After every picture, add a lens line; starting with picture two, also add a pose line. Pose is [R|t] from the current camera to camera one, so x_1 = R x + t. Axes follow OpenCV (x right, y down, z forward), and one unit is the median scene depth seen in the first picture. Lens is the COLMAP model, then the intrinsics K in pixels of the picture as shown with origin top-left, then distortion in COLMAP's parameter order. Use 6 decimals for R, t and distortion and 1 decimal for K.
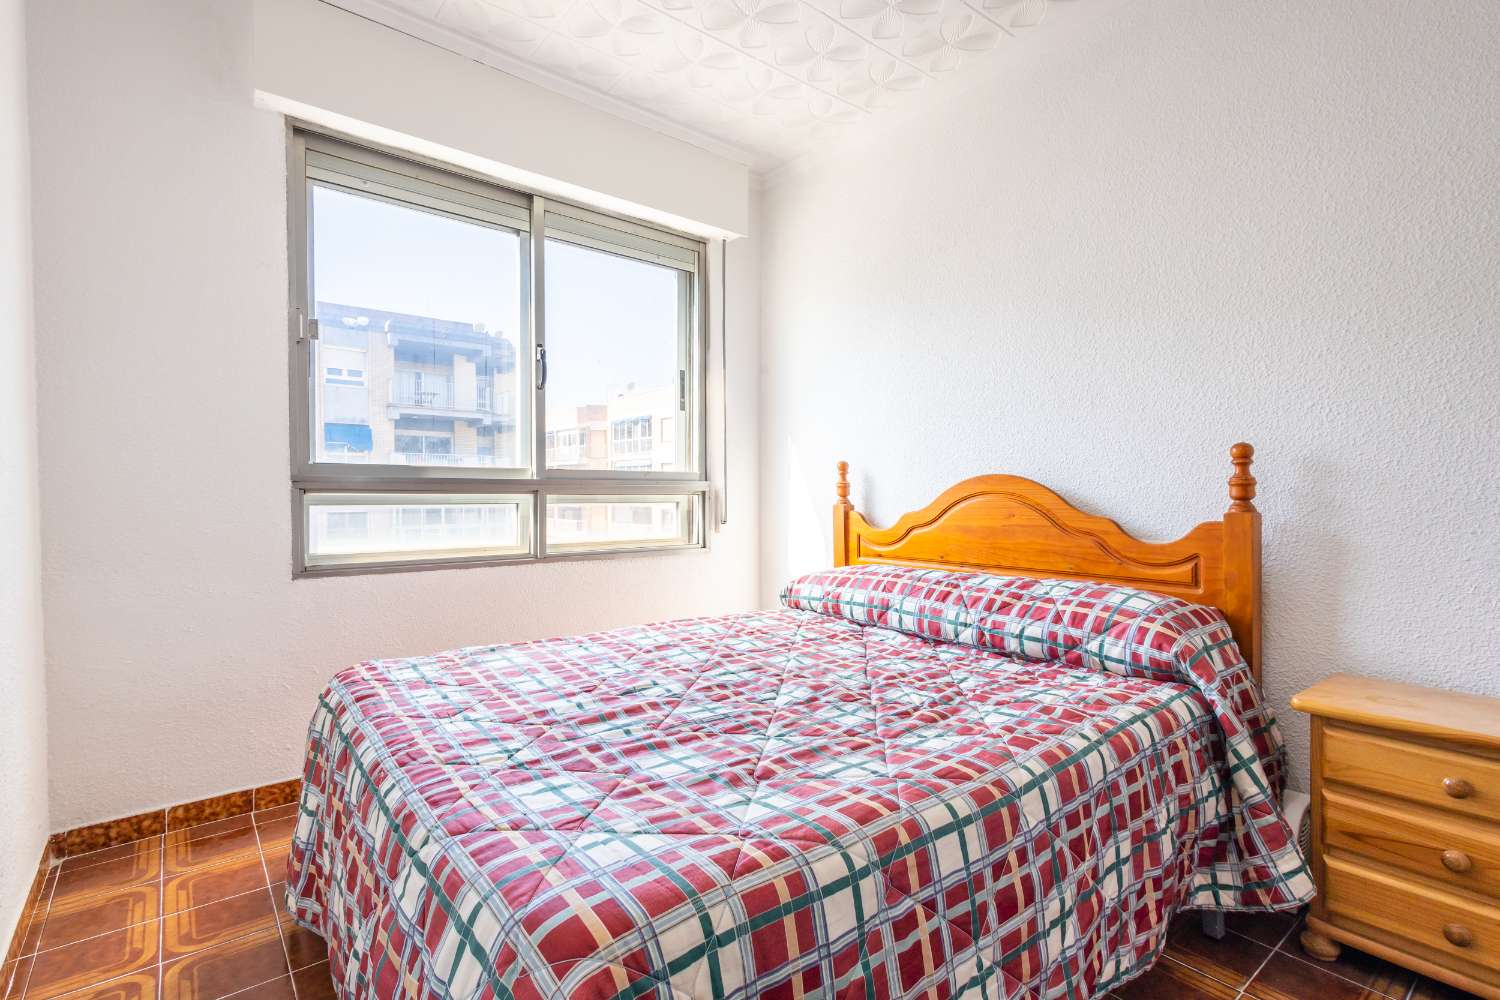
lens RADIAL K [[702.7, 0, 742.1], [0, 702.7, 500.4], [0, 0, 1]] dist [0.010628, -0.000909]
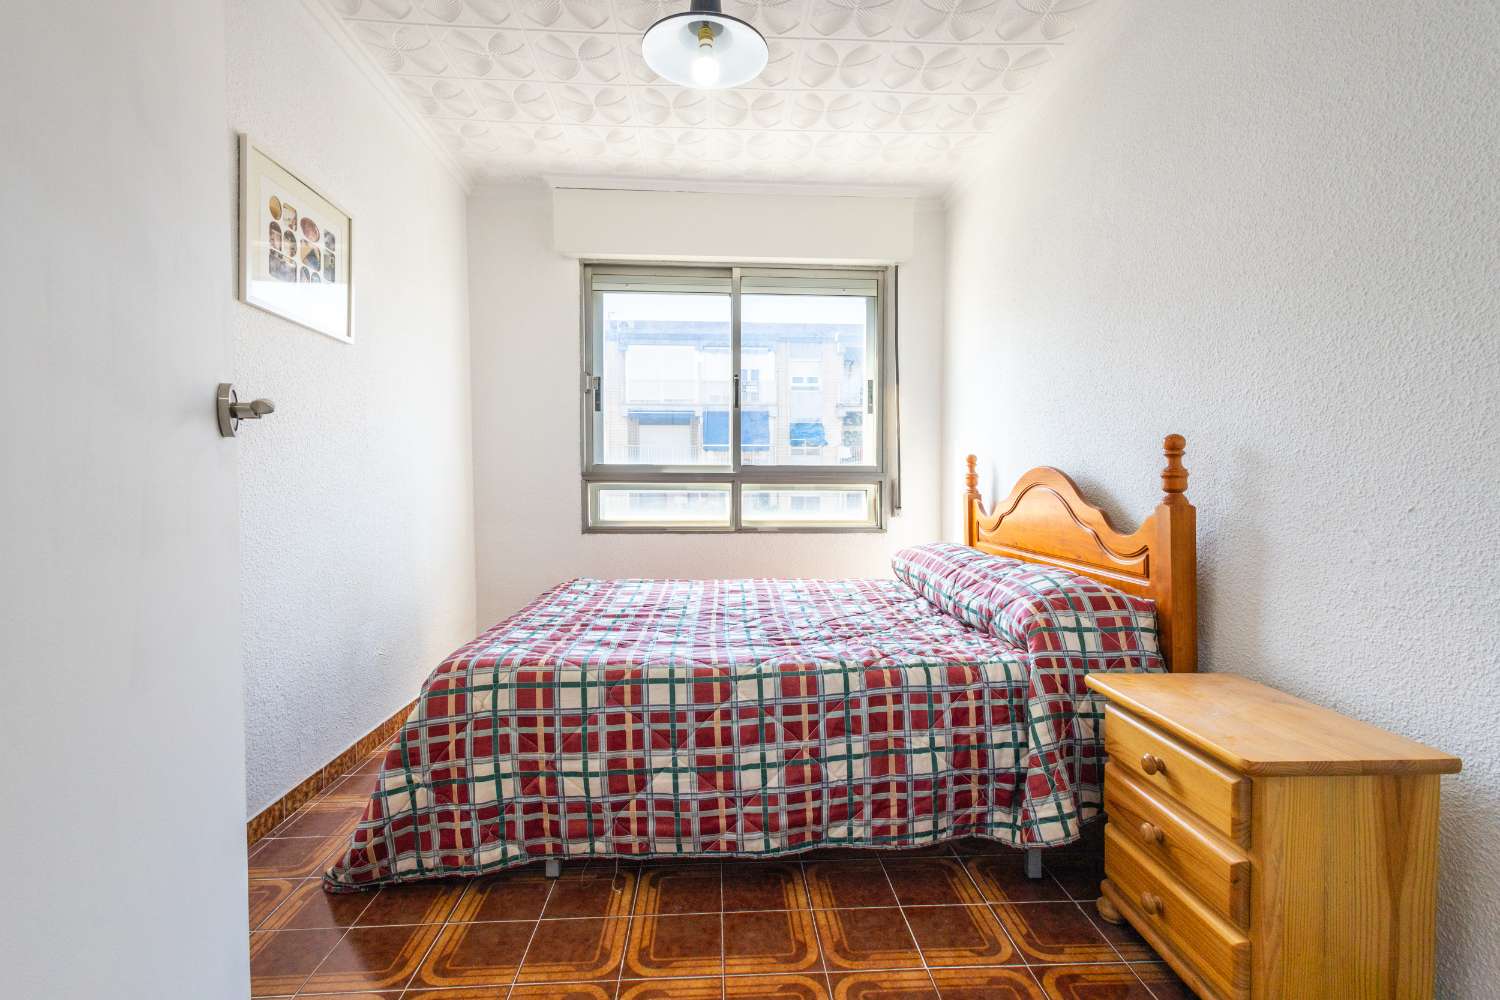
lens RADIAL K [[702.7, 0, 760.5], [0, 702.7, 498.4], [0, 0, 1]] dist [0.010628, -0.000909]
pose [[0.814239, 0.014778, -0.580342, 0.628970], [-0.006676, 0.999848, 0.016095, -0.002861], [0.580491, -0.009231, 0.814214, -0.107411]]
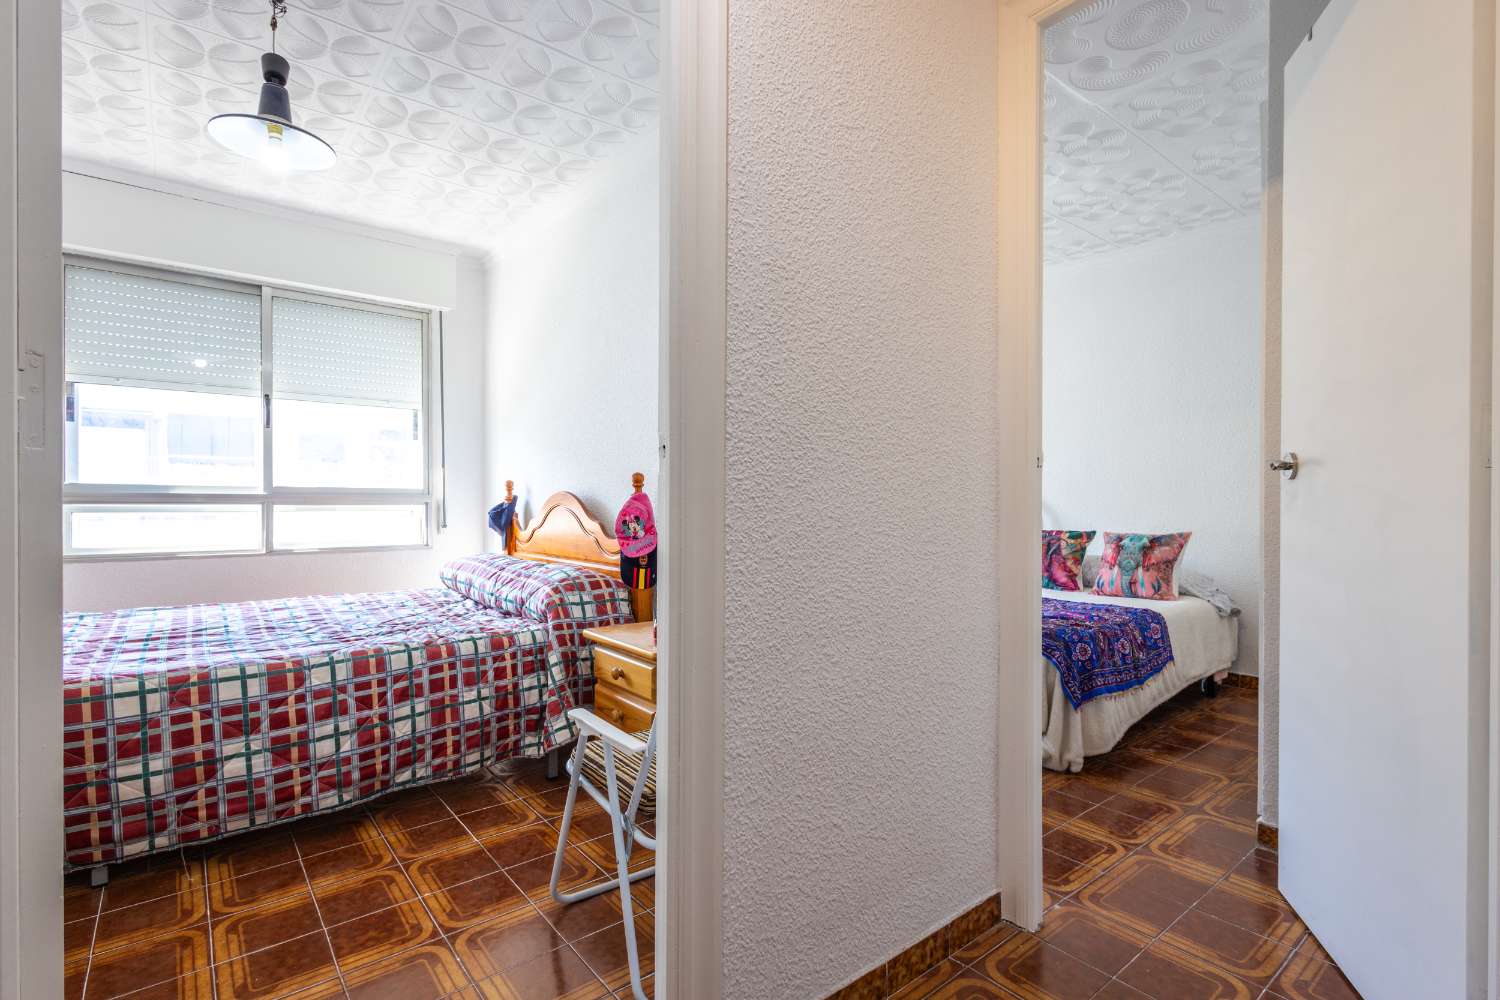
lens RADIAL K [[702.7, 0, 742.5], [0, 702.7, 506.3], [0, 0, 1]] dist [0.010628, -0.000909]
pose [[0.999914, -0.000283, -0.013134, 0.739049], [0.000243, 0.999995, -0.003035, -0.002441], [0.013135, 0.003032, 0.999909, -0.403223]]
